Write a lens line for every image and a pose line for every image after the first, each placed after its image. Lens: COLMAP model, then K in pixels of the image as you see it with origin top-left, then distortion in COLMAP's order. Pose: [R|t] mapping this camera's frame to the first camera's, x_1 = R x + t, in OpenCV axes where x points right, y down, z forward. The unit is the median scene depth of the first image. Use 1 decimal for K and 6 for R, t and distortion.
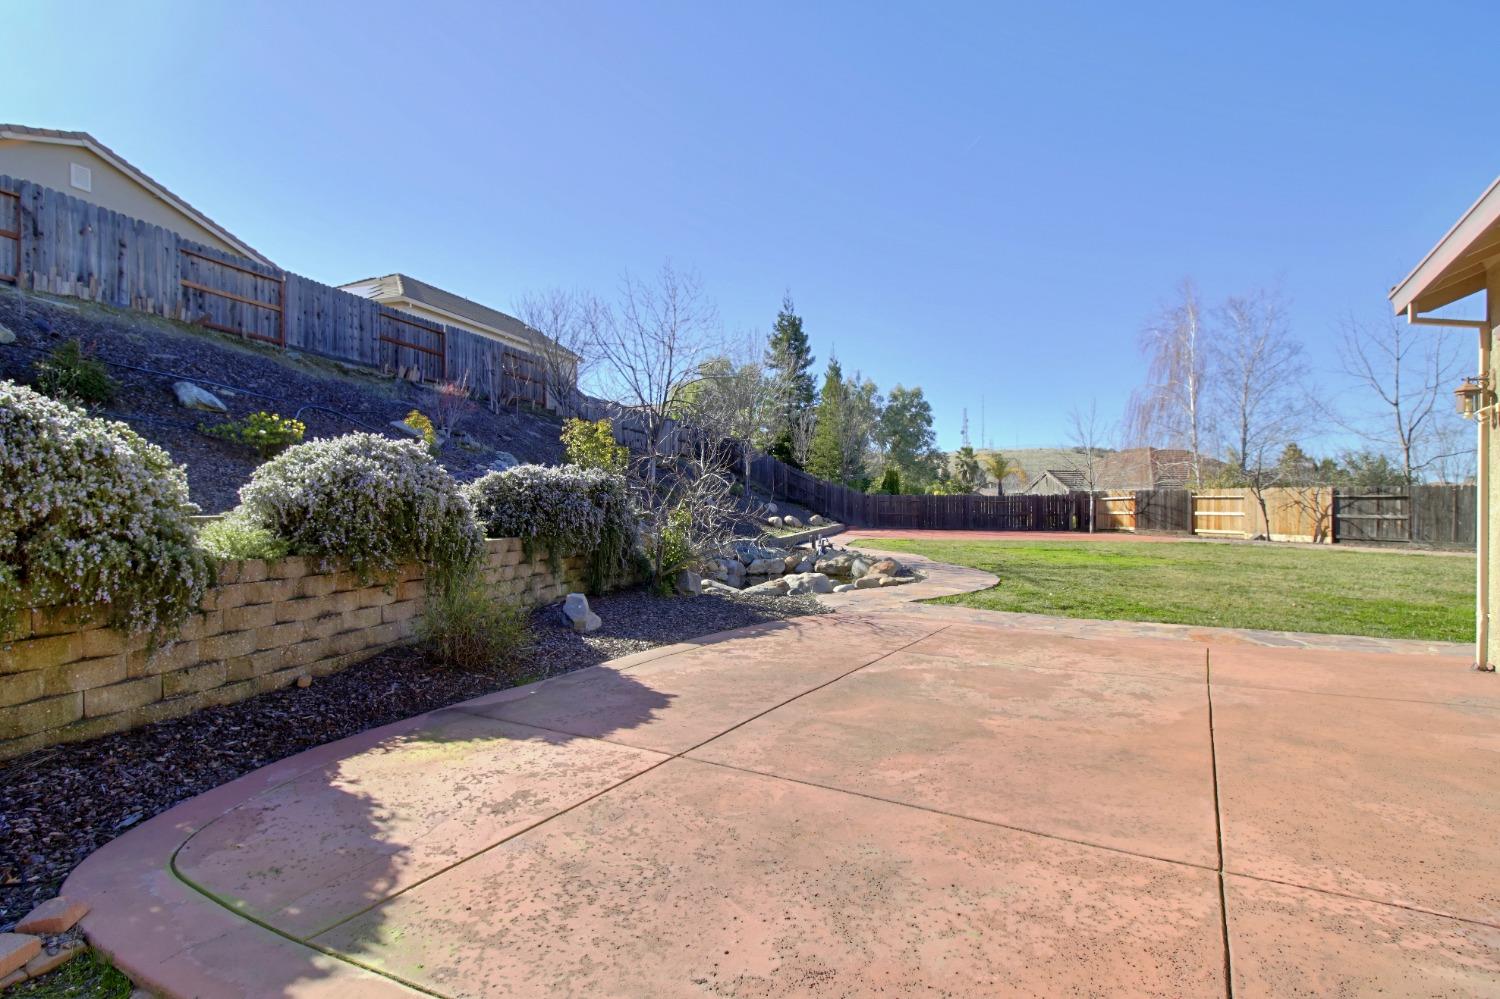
lens RADIAL K [[746.2, 0, 753.5], [0, 746.2, 504.1], [0, 0, 1]] dist [0.004857, 0.000320]
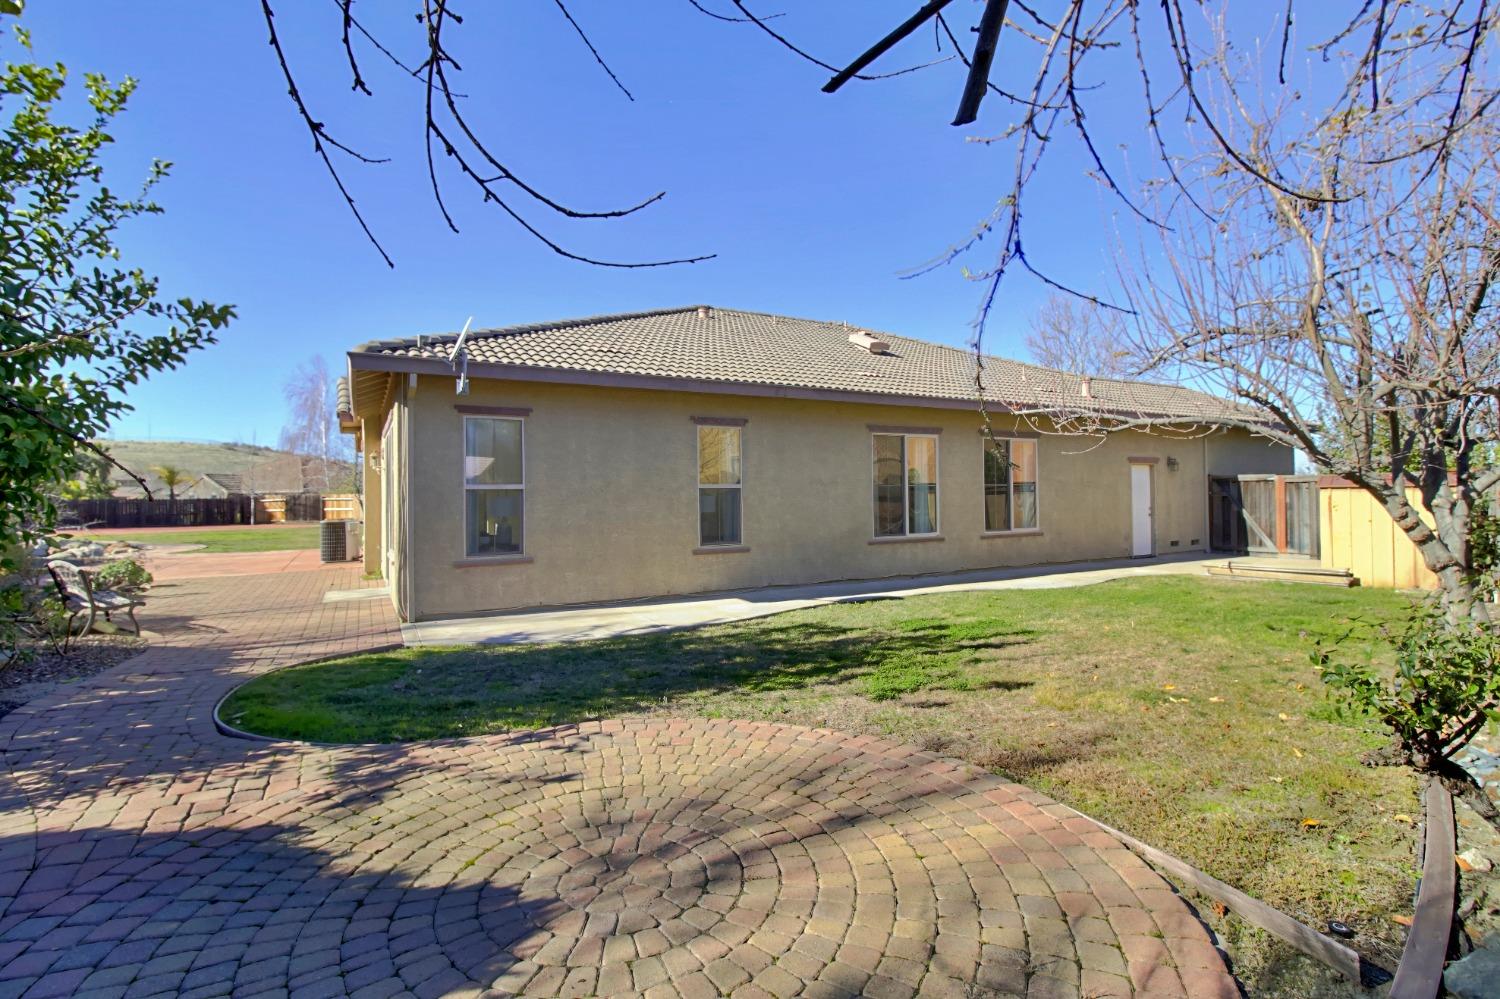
lens RADIAL K [[746.2, 0, 752.1], [0, 746.2, 499.8], [0, 0, 1]] dist [0.004857, 0.000320]
pose [[0.521683, -0.006393, 0.853115, -0.252240], [0.009904, 0.999950, 0.001437, -0.001754], [-0.853082, 0.007700, 0.521721, -0.526310]]
